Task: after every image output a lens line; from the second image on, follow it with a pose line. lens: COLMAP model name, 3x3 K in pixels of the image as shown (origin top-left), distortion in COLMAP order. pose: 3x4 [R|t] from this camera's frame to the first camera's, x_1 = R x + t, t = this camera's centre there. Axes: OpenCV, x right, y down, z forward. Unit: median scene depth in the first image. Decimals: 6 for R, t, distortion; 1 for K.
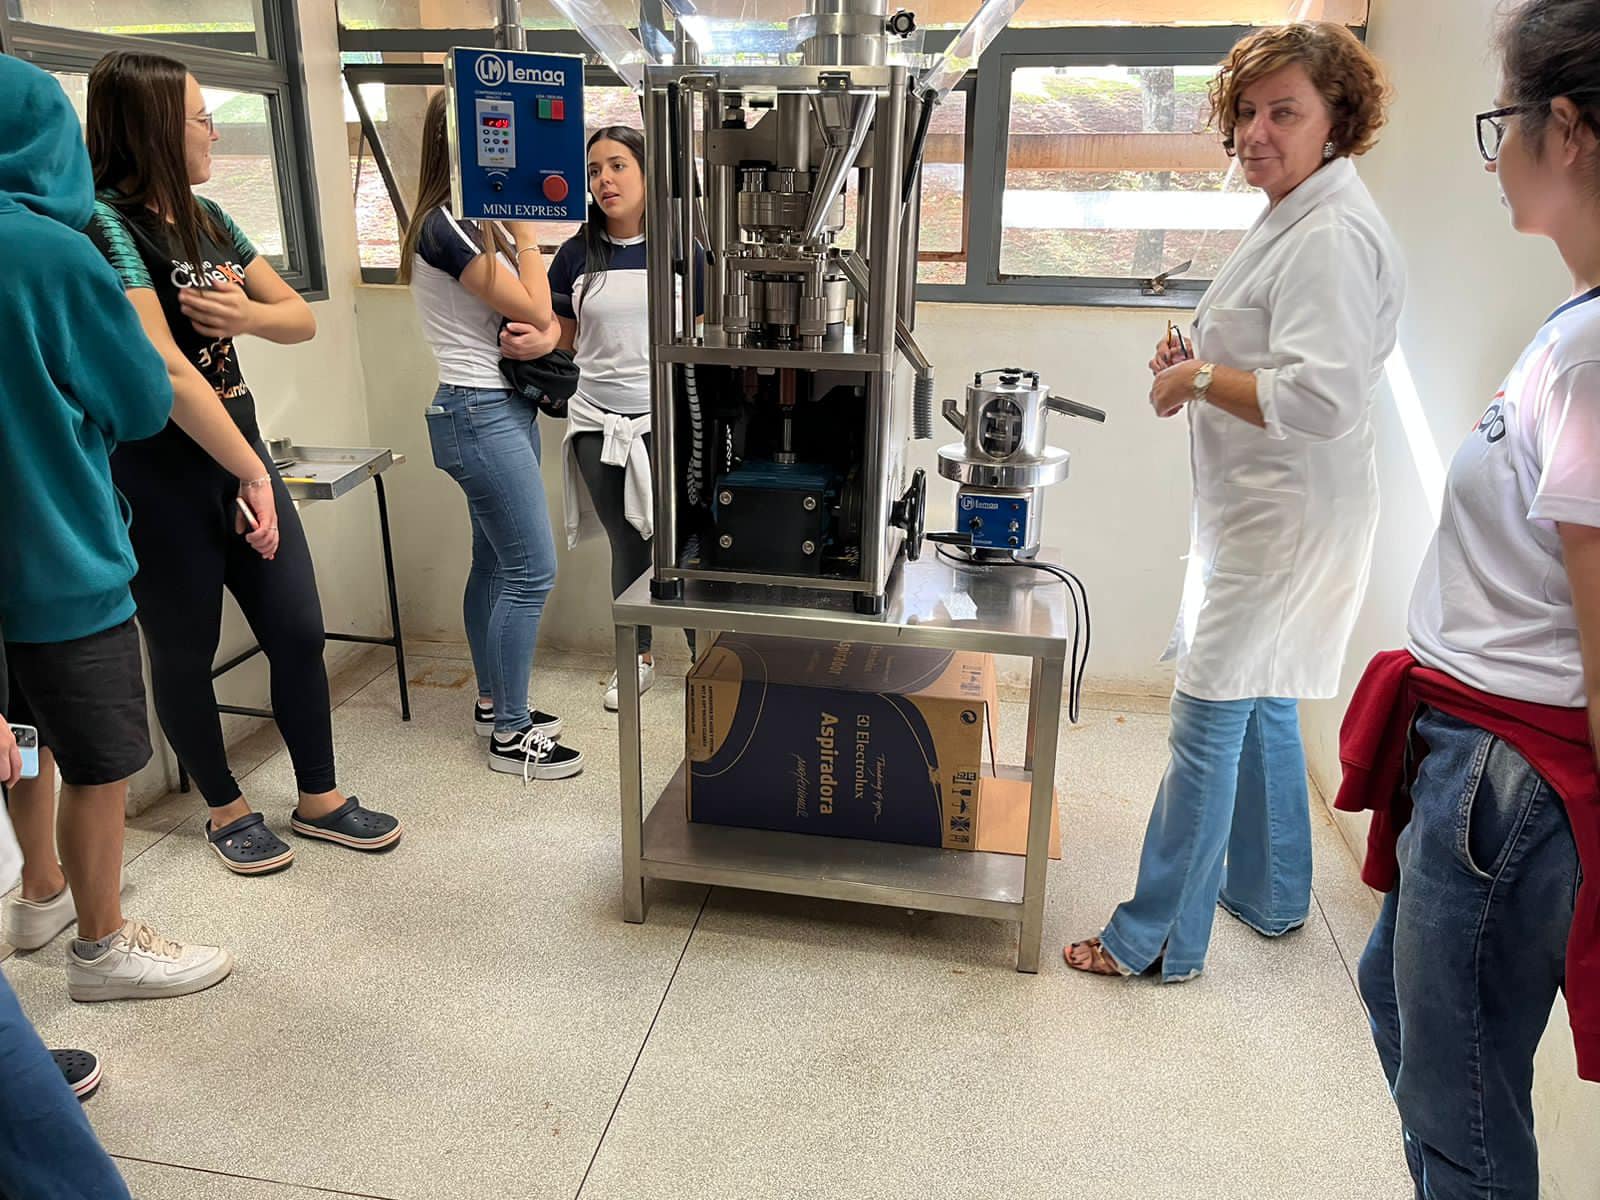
lens RADIAL K [[1245.6, 0, 803.3], [0, 1245.6, 590.3], [0, 0, 1]] dist [0.058962, -0.100435]
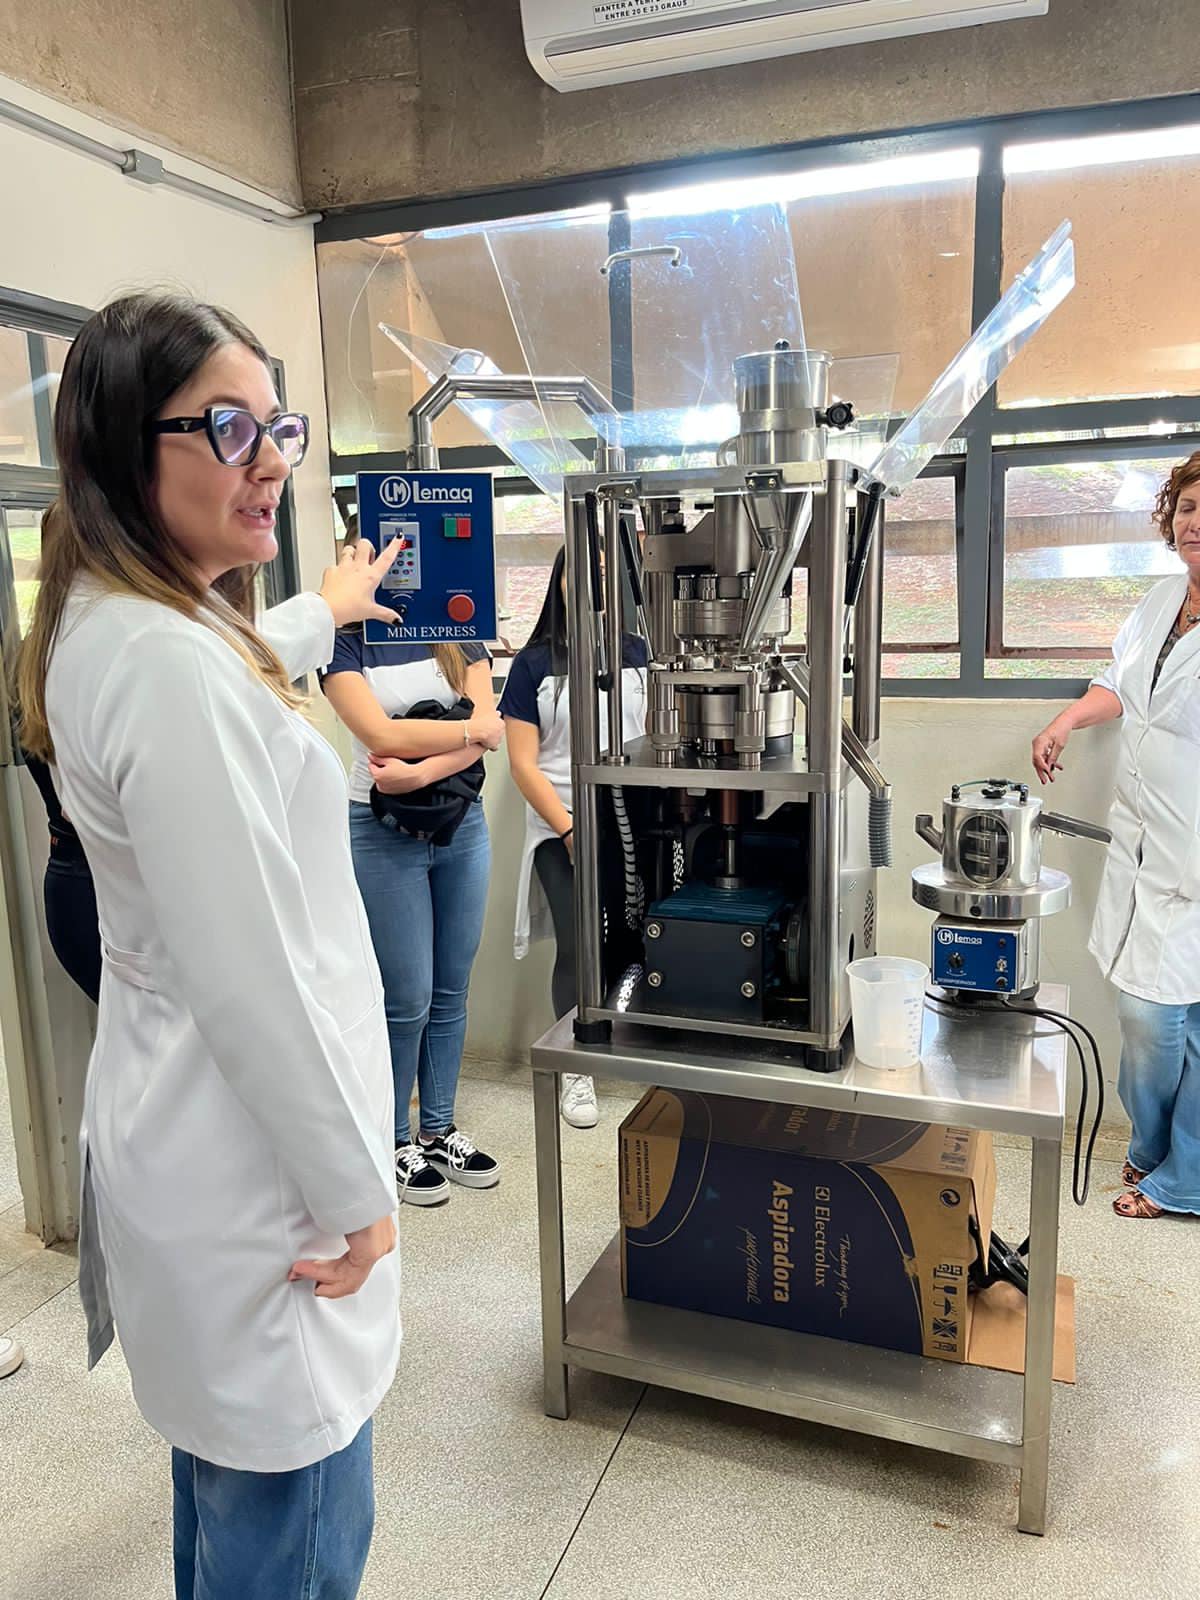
lens RADIAL K [[1245.6, 0, 582.6], [0, 1245.6, 795.5], [0, 0, 1]] dist [0.058962, -0.100435]
pose [[0.979668, -0.008165, -0.200461, 0.062637], [-0.019241, 0.990742, -0.134387, -0.046641], [0.199702, 0.135512, 0.970441, 0.105593]]
